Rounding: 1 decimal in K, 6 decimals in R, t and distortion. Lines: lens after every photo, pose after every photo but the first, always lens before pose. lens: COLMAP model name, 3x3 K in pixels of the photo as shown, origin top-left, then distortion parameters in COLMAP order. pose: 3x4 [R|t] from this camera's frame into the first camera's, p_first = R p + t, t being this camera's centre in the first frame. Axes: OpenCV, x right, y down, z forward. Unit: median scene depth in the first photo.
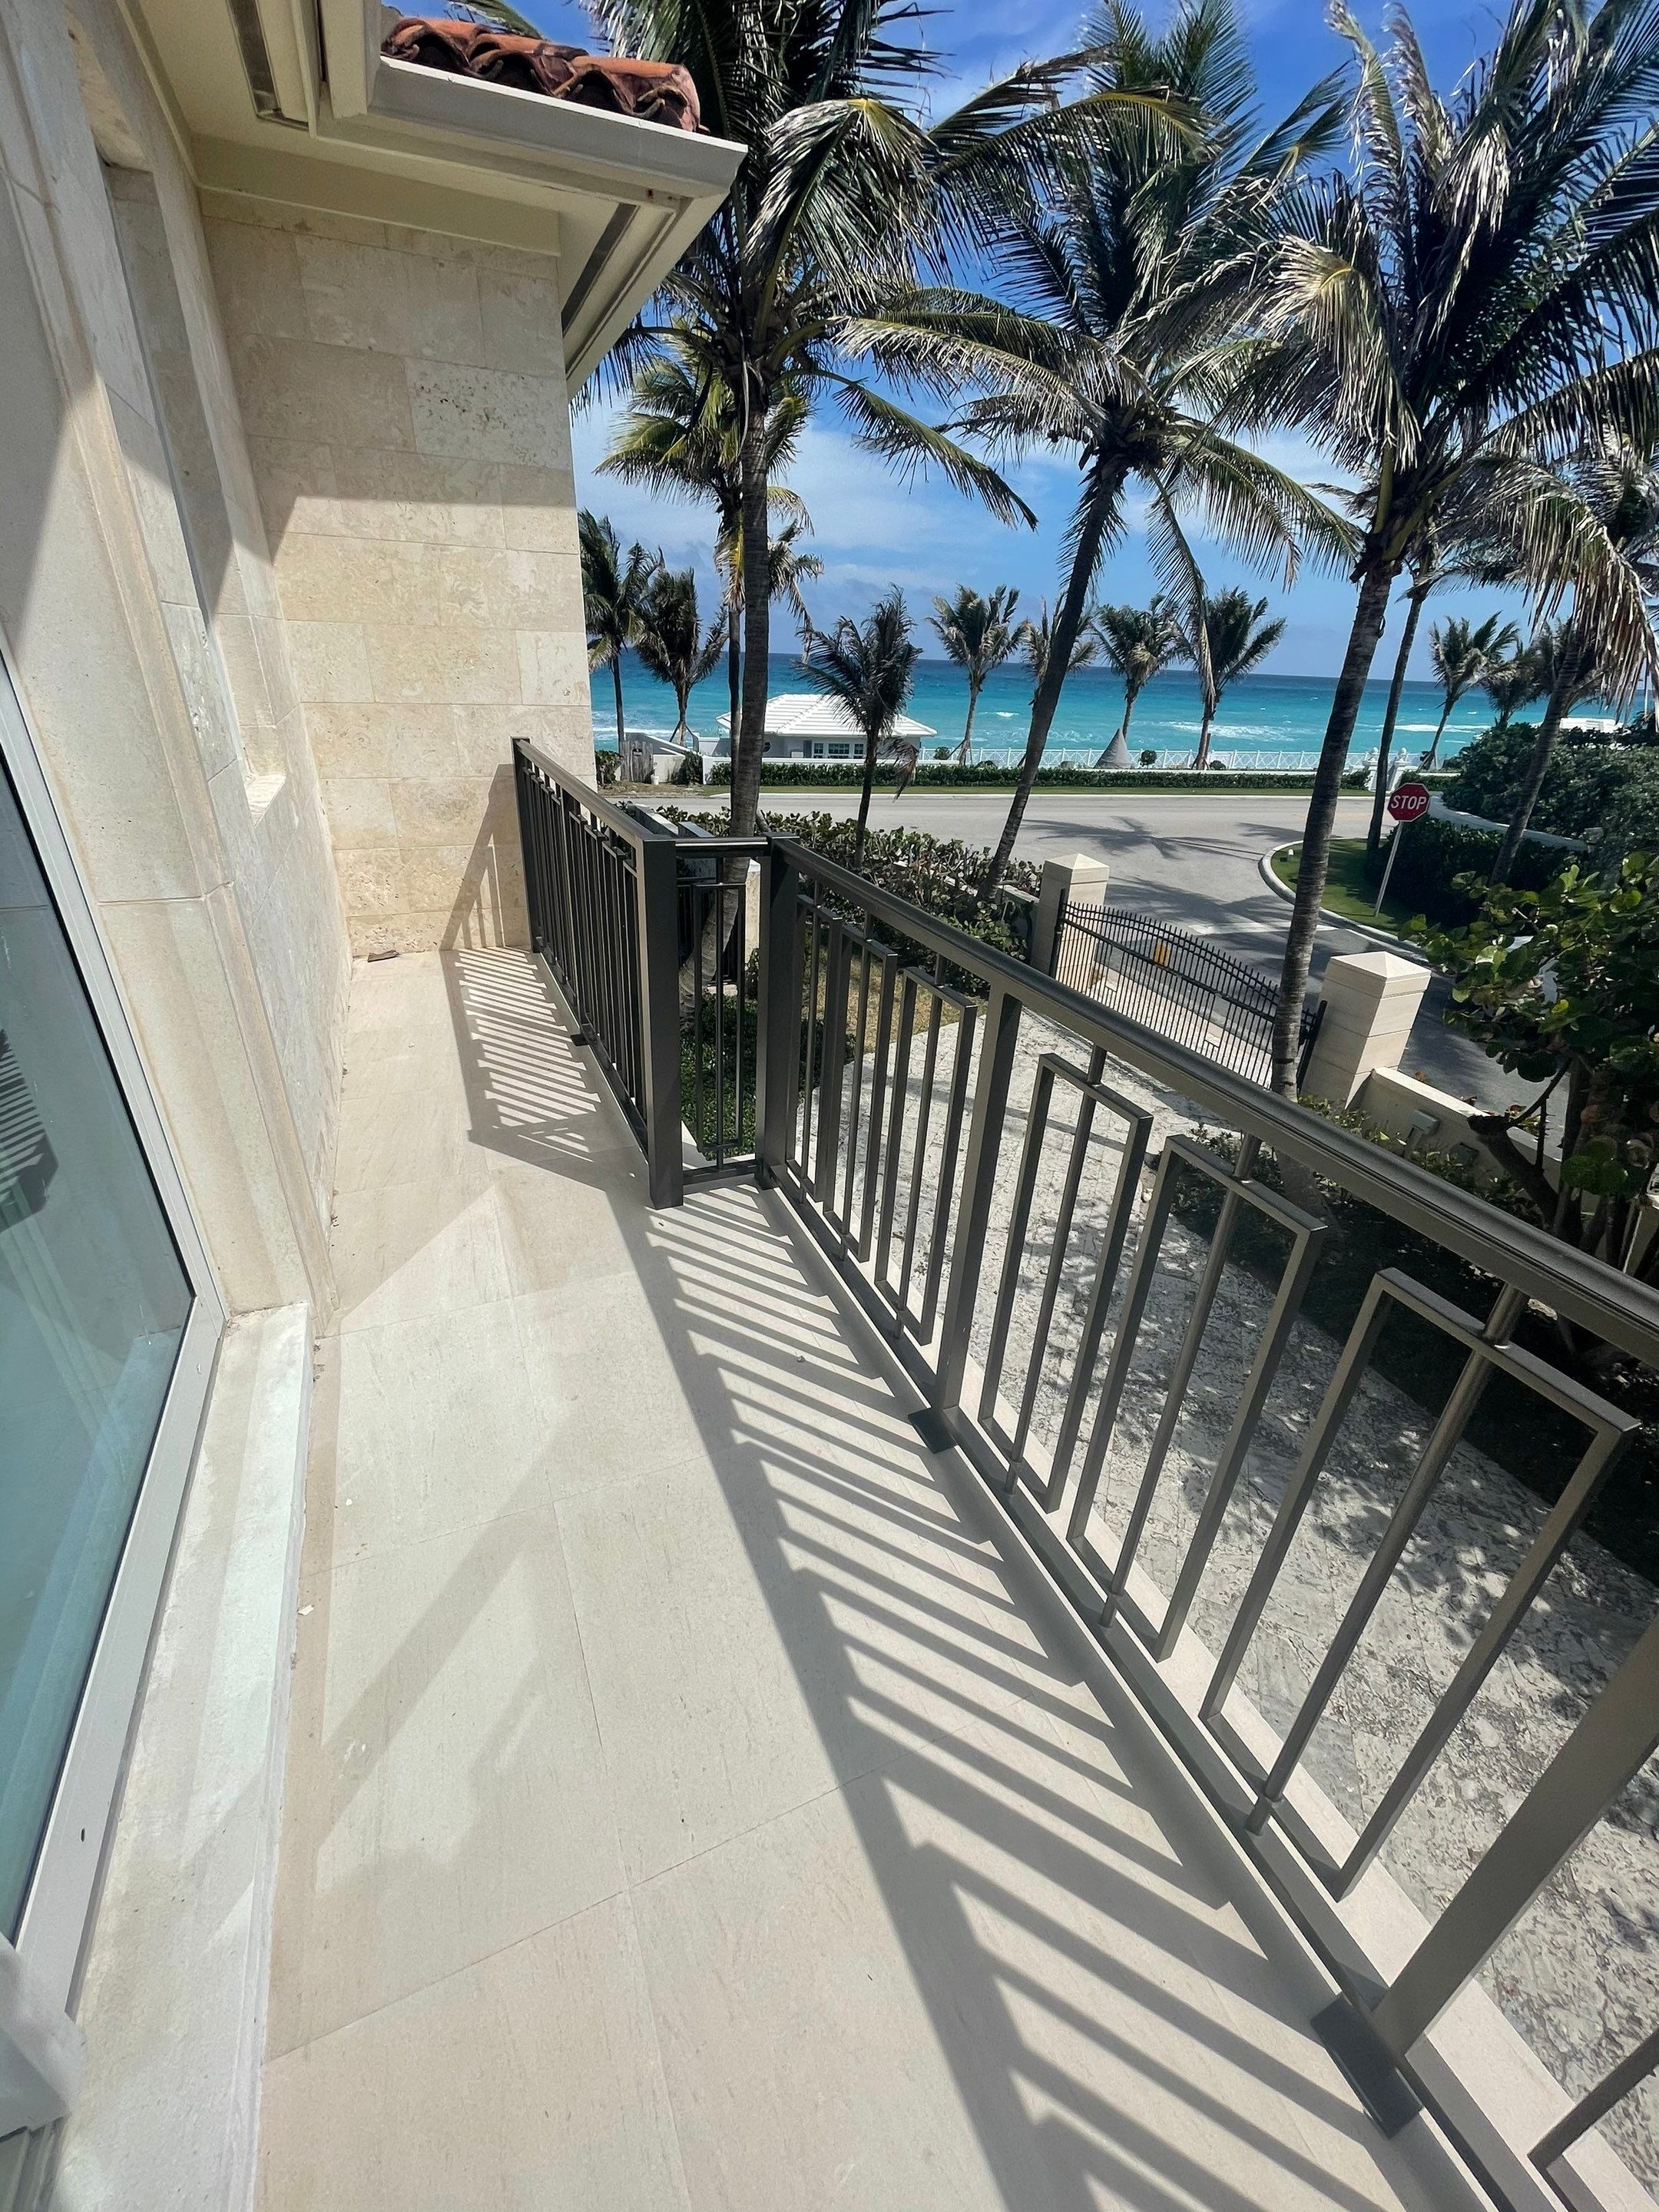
lens RADIAL K [[885.0, 0, 836.8], [0, 885.0, 1094.0], [0, 0, 1]] dist [-0.009119, -0.000852]
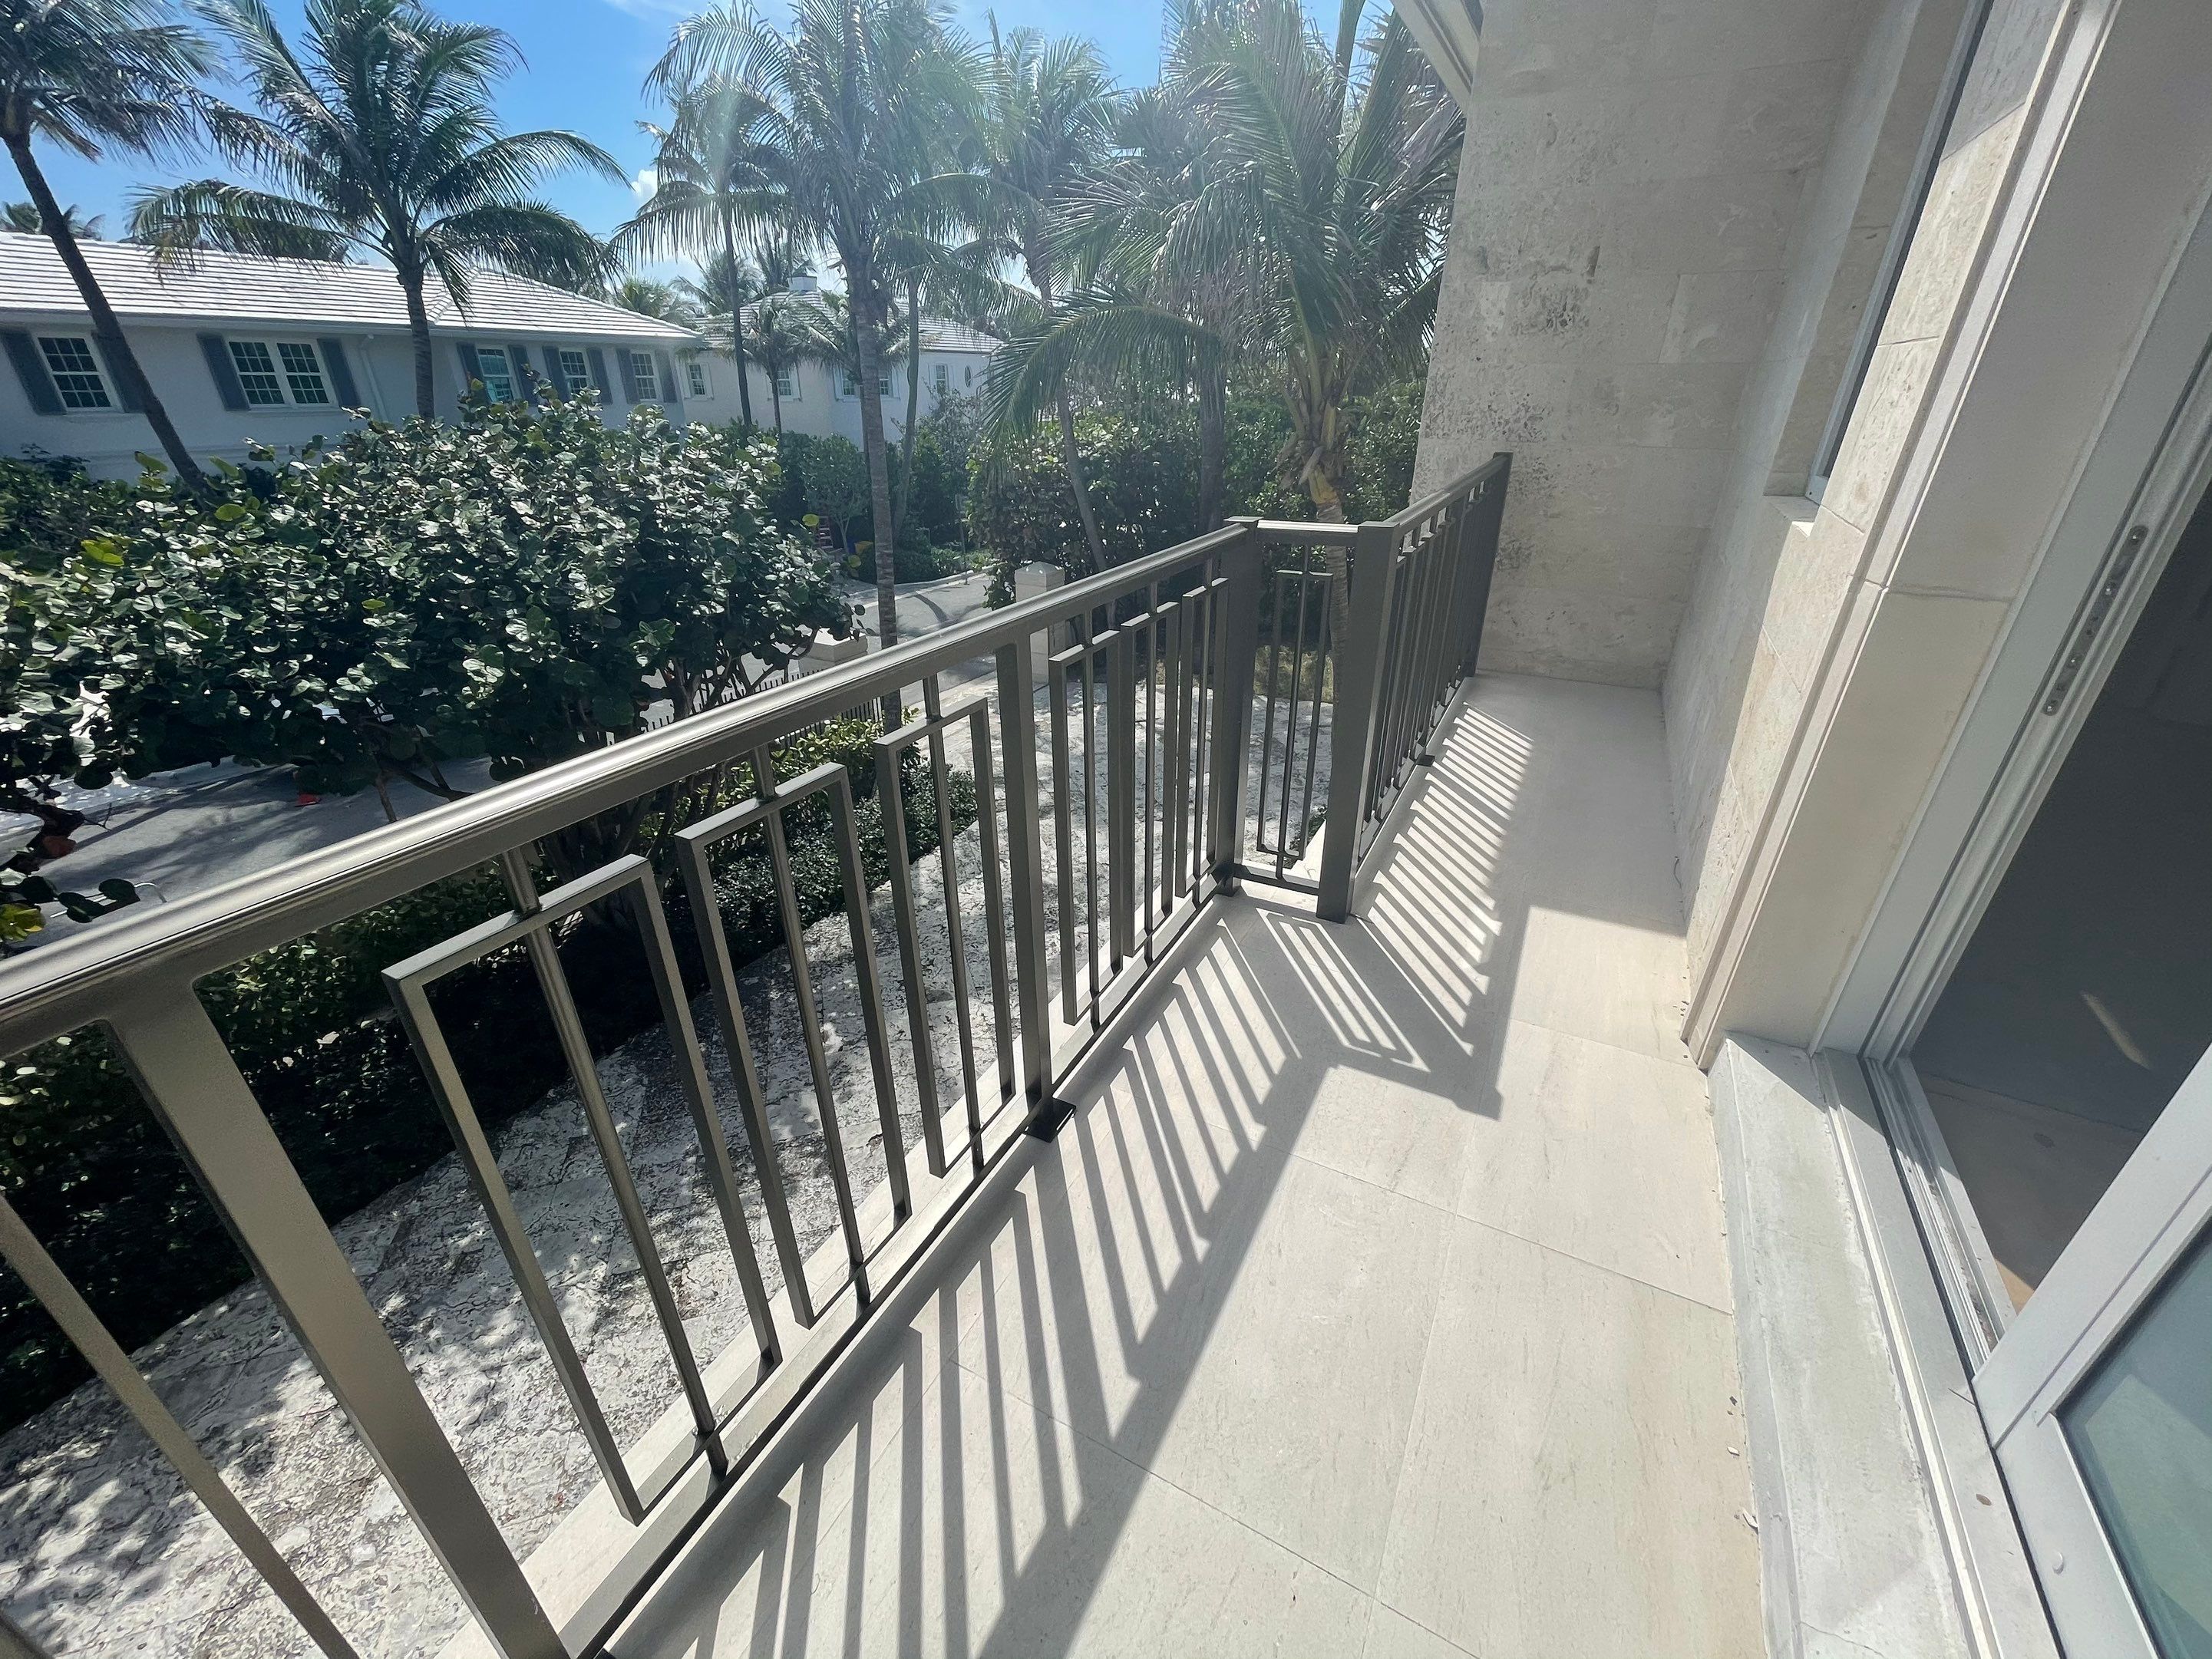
lens RADIAL K [[884.9, 0, 1106.0], [0, 884.9, 829.5], [0, 0, 1]] dist [-0.009119, -0.000852]
pose [[-0.611059, -0.397441, 0.684579, -0.265943], [0.324109, 0.663388, 0.674440, -0.251986], [-0.722191, 0.634001, -0.276555, 0.666416]]
